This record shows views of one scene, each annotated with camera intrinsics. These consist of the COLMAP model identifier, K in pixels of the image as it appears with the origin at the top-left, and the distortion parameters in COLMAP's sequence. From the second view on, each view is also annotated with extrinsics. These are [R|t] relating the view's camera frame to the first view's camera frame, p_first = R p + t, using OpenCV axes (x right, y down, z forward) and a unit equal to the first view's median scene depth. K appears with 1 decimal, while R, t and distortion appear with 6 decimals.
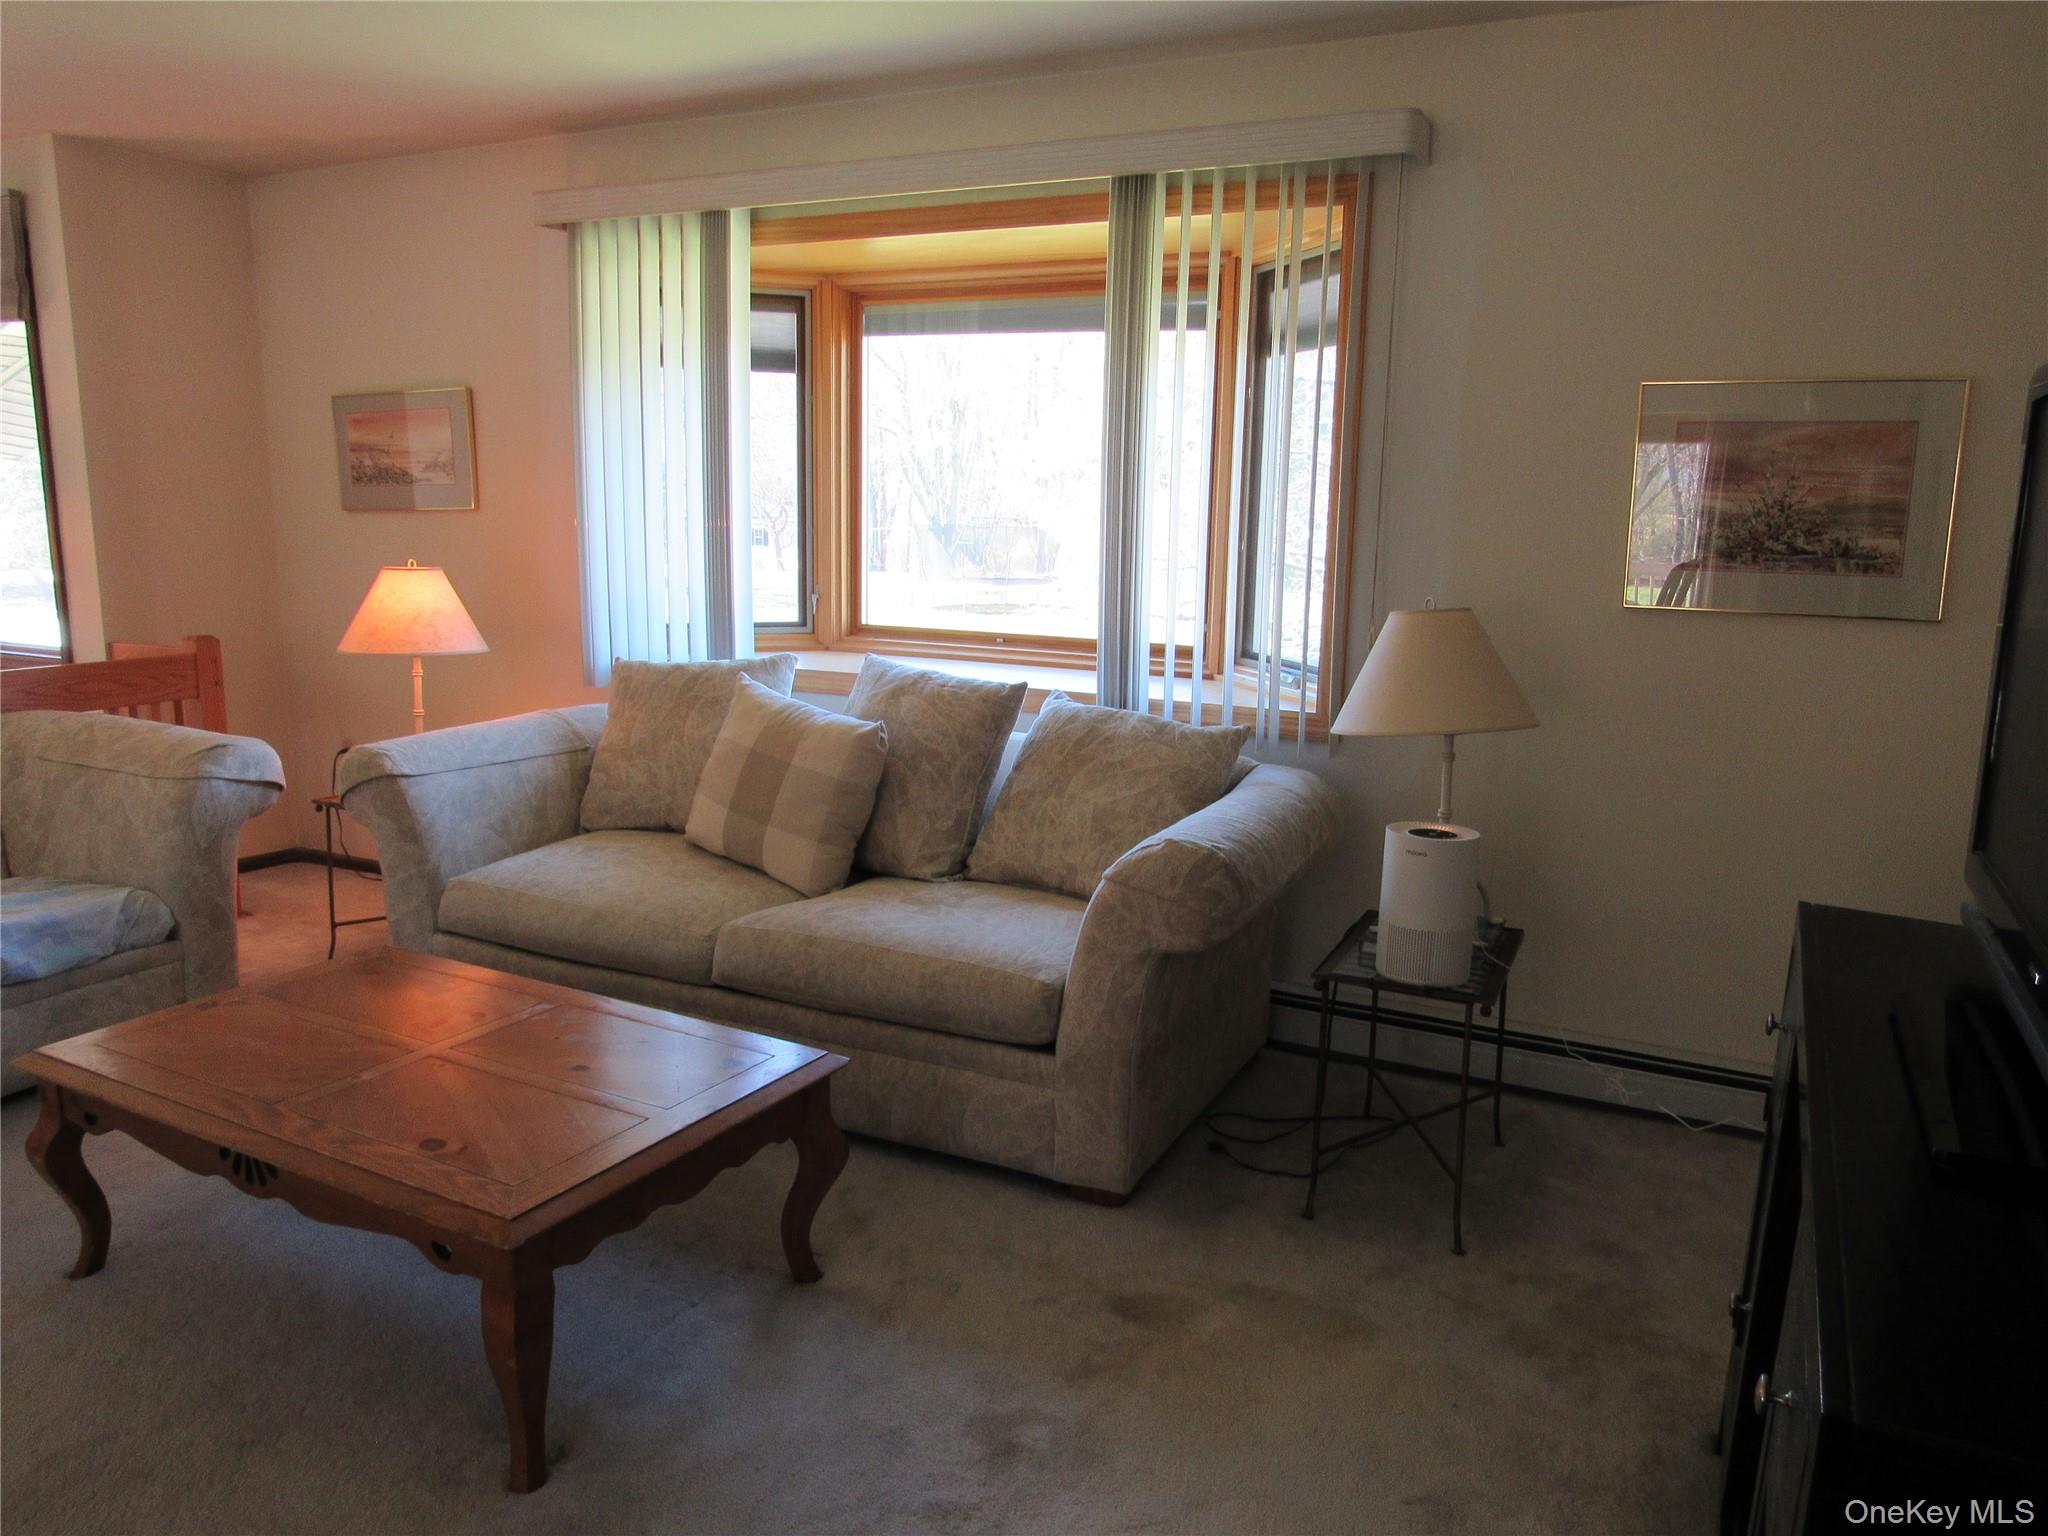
lens RADIAL K [[1452.9, 0, 1024.3], [0, 1452.9, 775.1], [0, 0, 1]] dist [-0.035100, 0.020460]
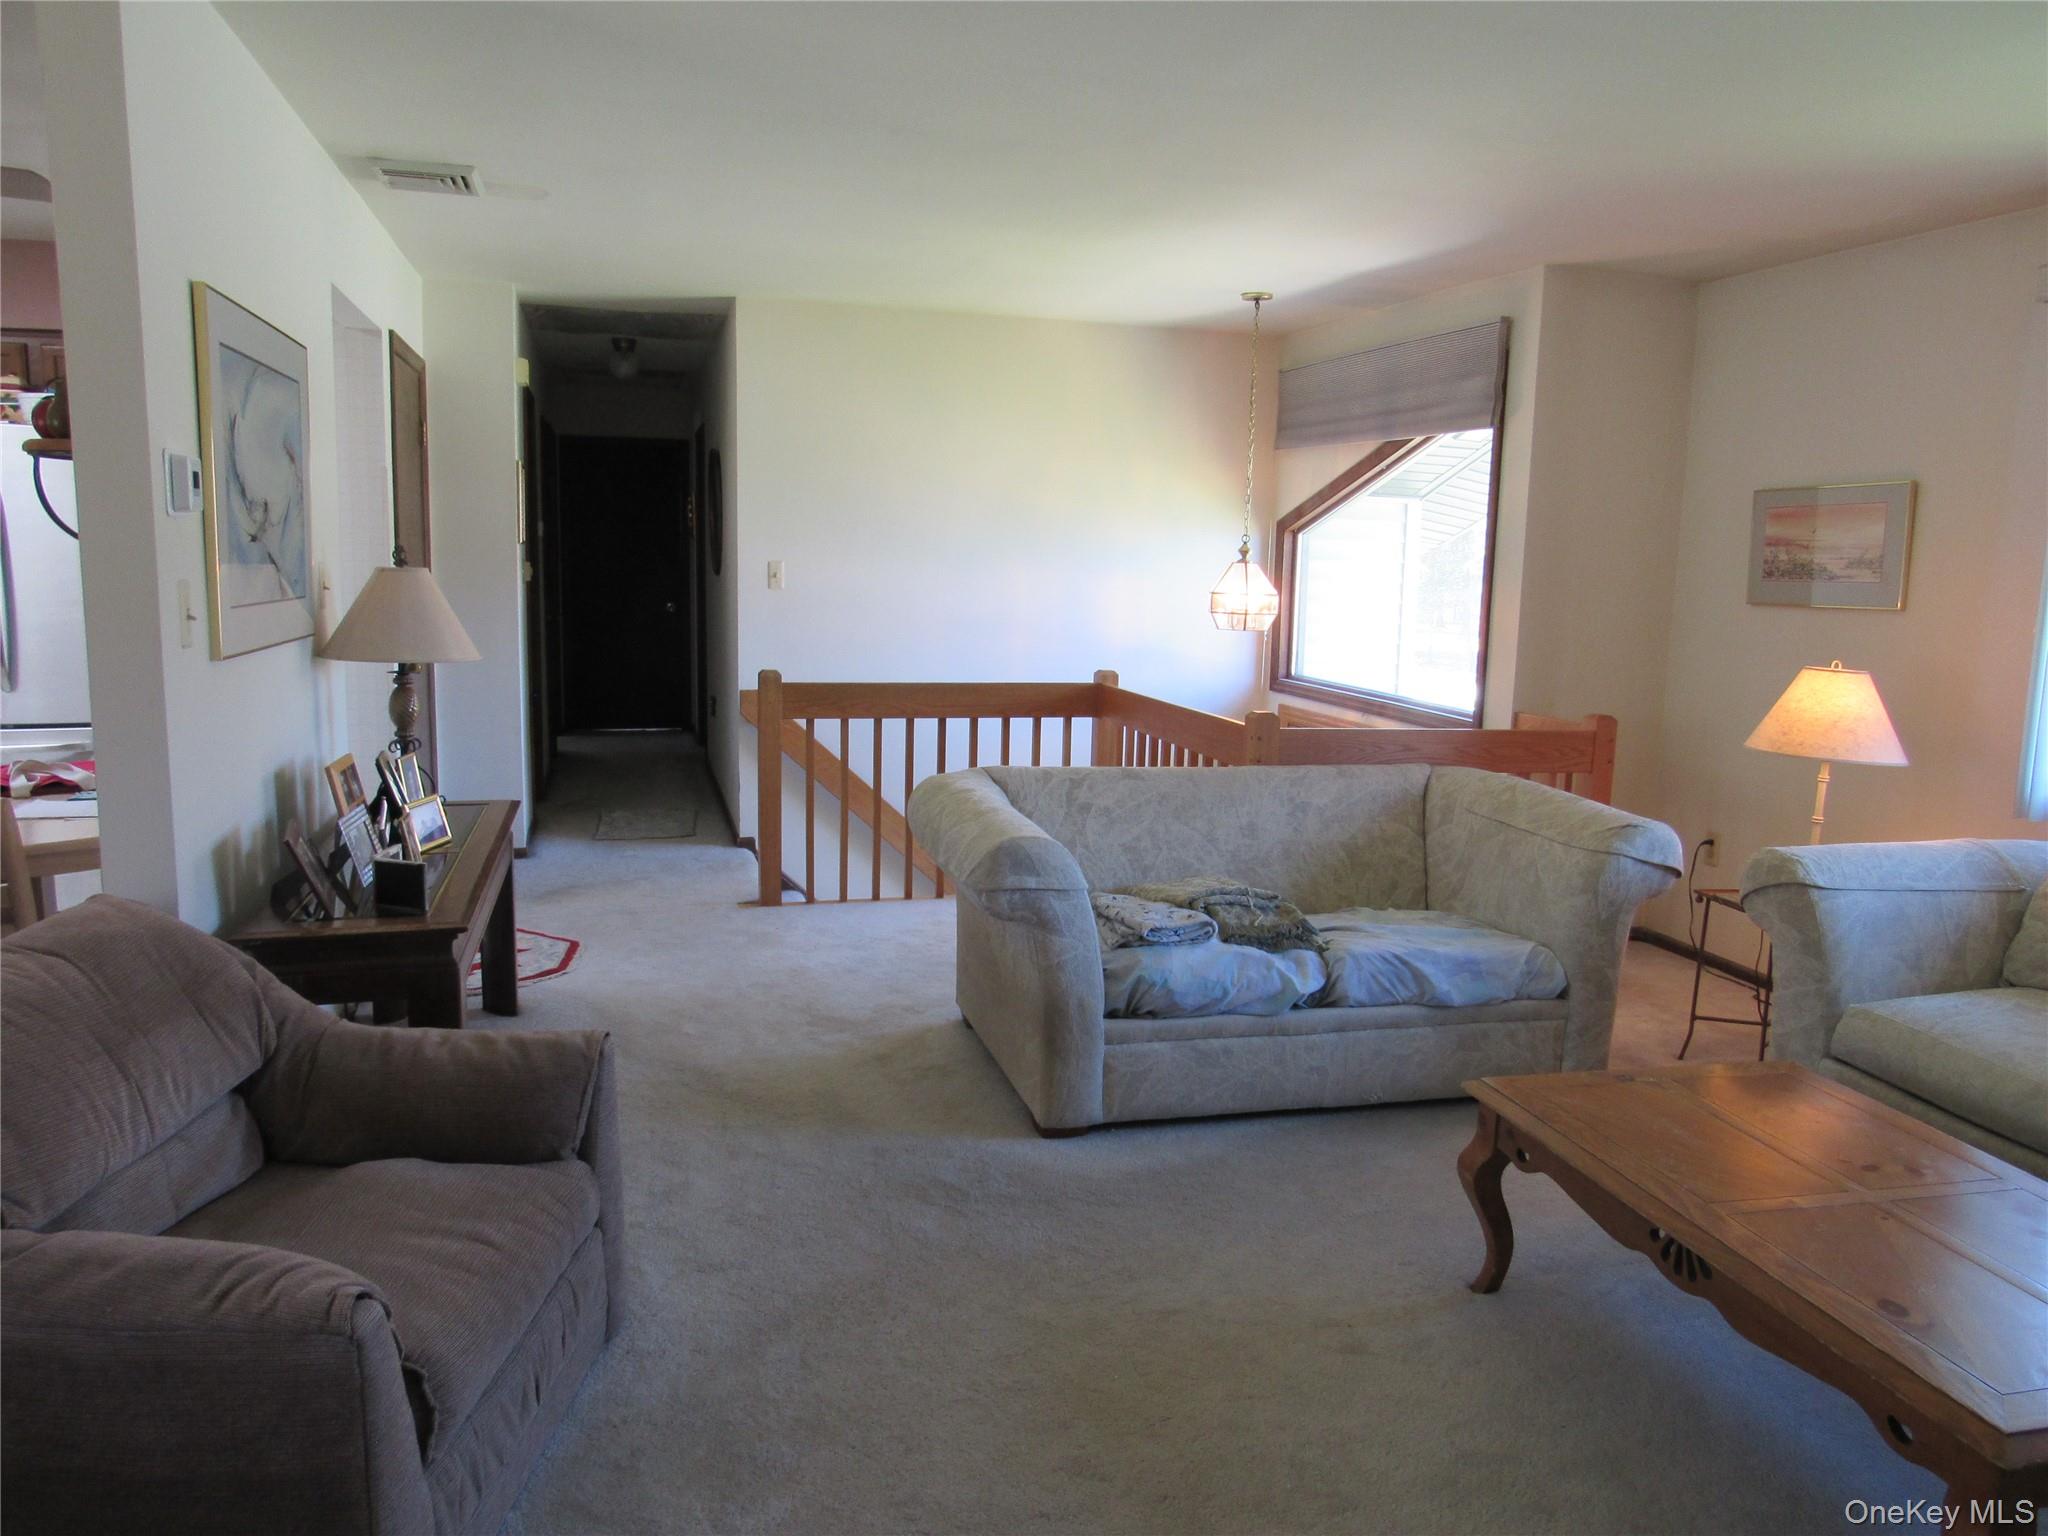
lens RADIAL K [[1452.9, 0, 1026.3], [0, 1452.9, 763.1], [0, 0, 1]] dist [-0.035100, 0.020460]
pose [[0.675367, 0.124326, -0.726927, -0.097040], [-0.170435, 0.985316, 0.010172, -0.000675], [0.717518, 0.117024, 0.686640, -0.038803]]
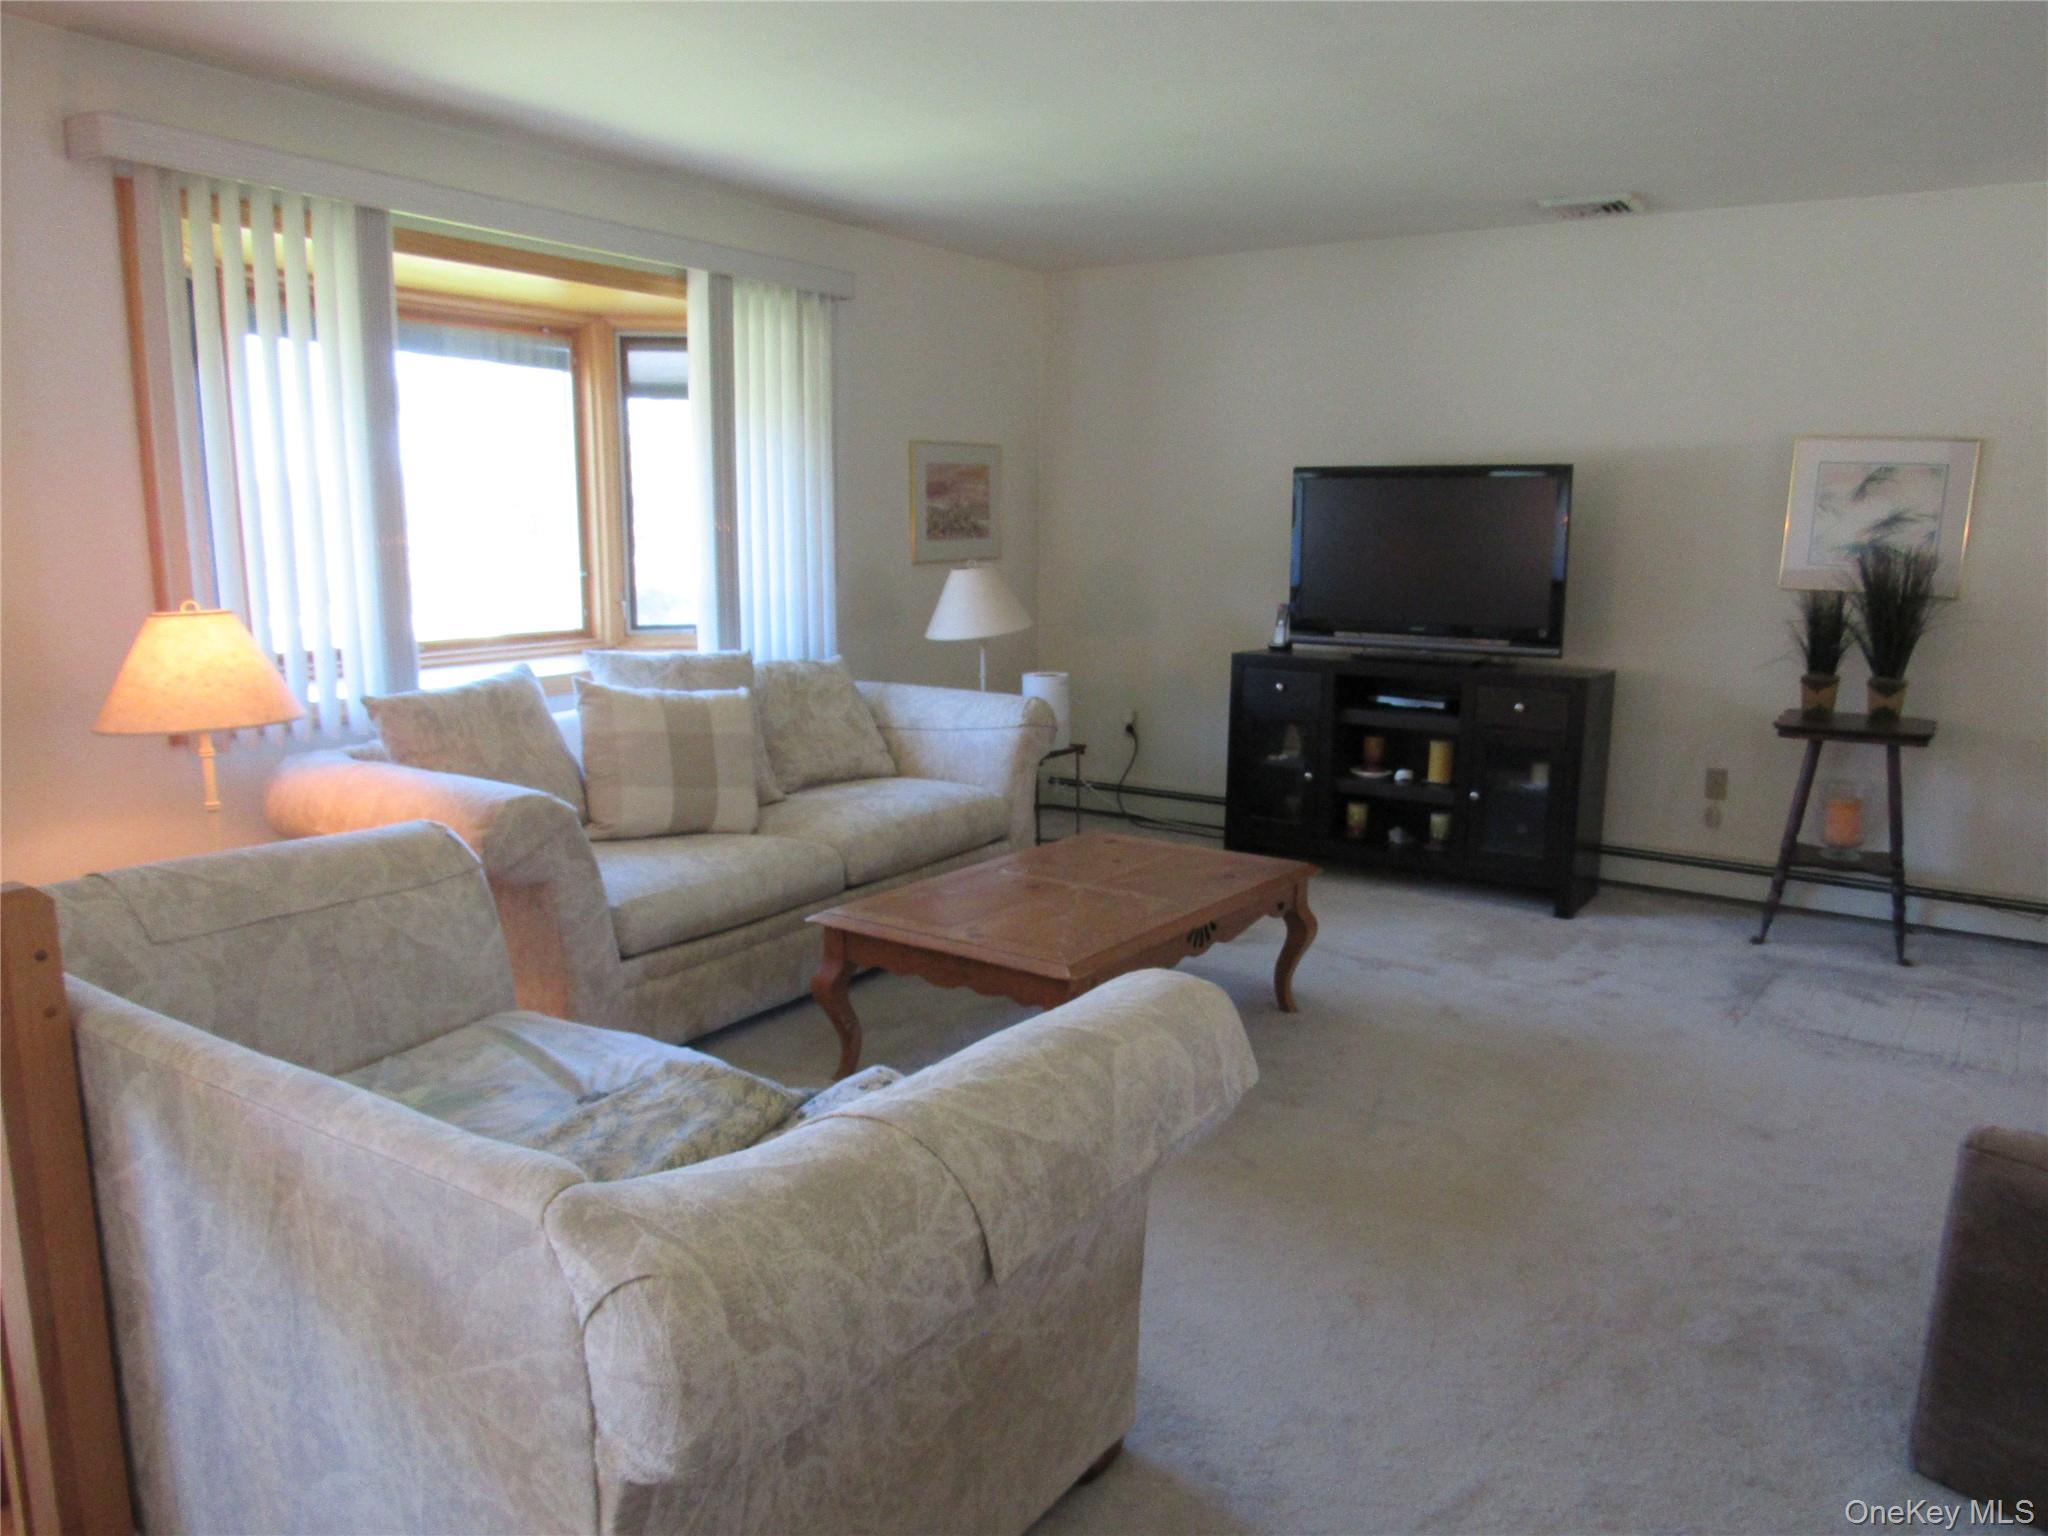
lens RADIAL K [[1452.9, 0, 1030.4], [0, 1452.9, 761.7], [0, 0, 1]] dist [-0.035100, 0.020460]
pose [[0.133495, -0.185142, 0.973602, -1.254043], [0.185916, 0.969633, 0.158895, -0.122144], [-0.973455, 0.159796, 0.163862, 0.536123]]
